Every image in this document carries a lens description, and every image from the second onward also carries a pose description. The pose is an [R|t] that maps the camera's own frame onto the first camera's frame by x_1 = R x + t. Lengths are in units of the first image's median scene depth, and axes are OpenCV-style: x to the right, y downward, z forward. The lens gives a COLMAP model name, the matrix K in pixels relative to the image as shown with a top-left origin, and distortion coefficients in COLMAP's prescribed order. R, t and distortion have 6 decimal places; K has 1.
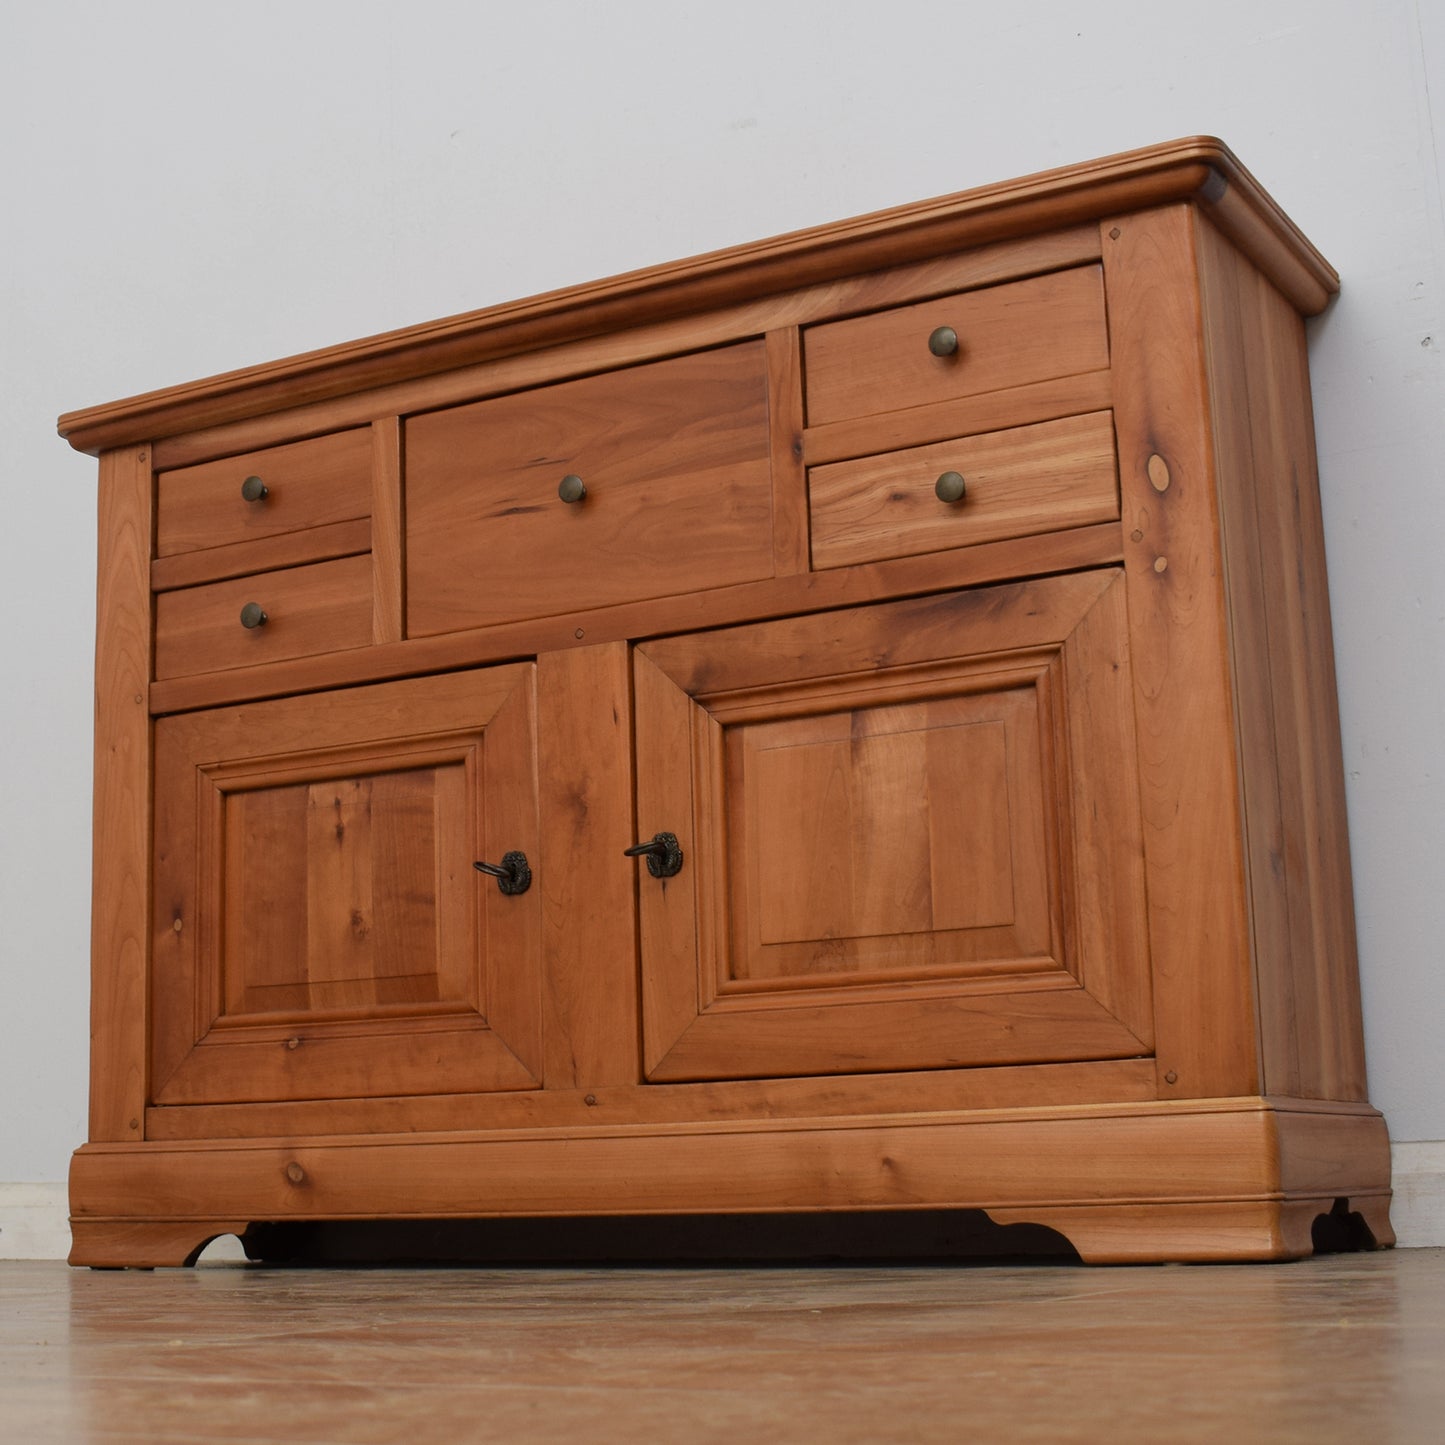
lens RADIAL K [[2474.0, 0, 534.7], [0, 2474.0, 722.7], [0, 0, 1]] dist [-0.090210, -0.034780]
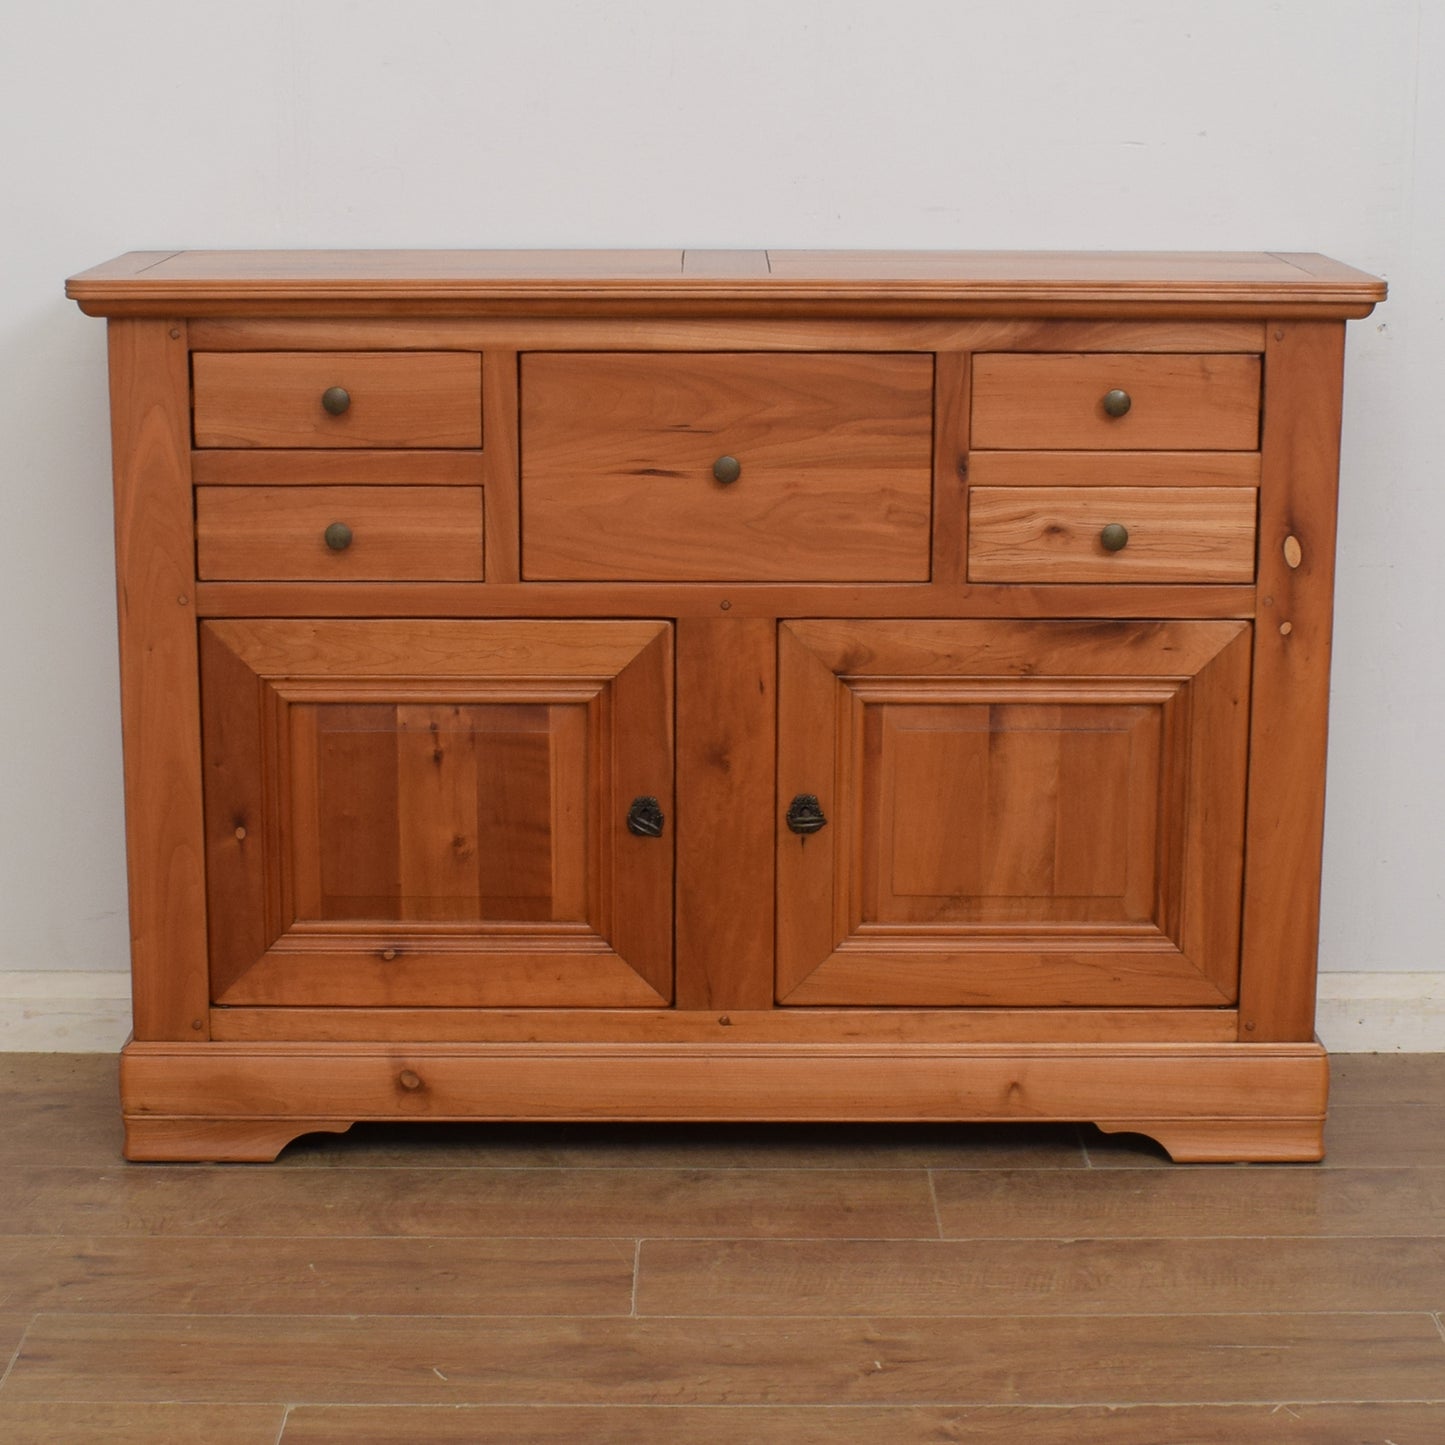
lens RADIAL K [[3267.5, 0, 720.4], [0, 3267.5, 725.8], [0, 0, 1]] dist [-0.061611, -0.140612]
pose [[0.841164, -0.096235, 0.532148, -0.752489], [-0.121814, 0.925029, 0.359837, -0.504136], [-0.526881, -0.367505, 0.766379, -0.098281]]
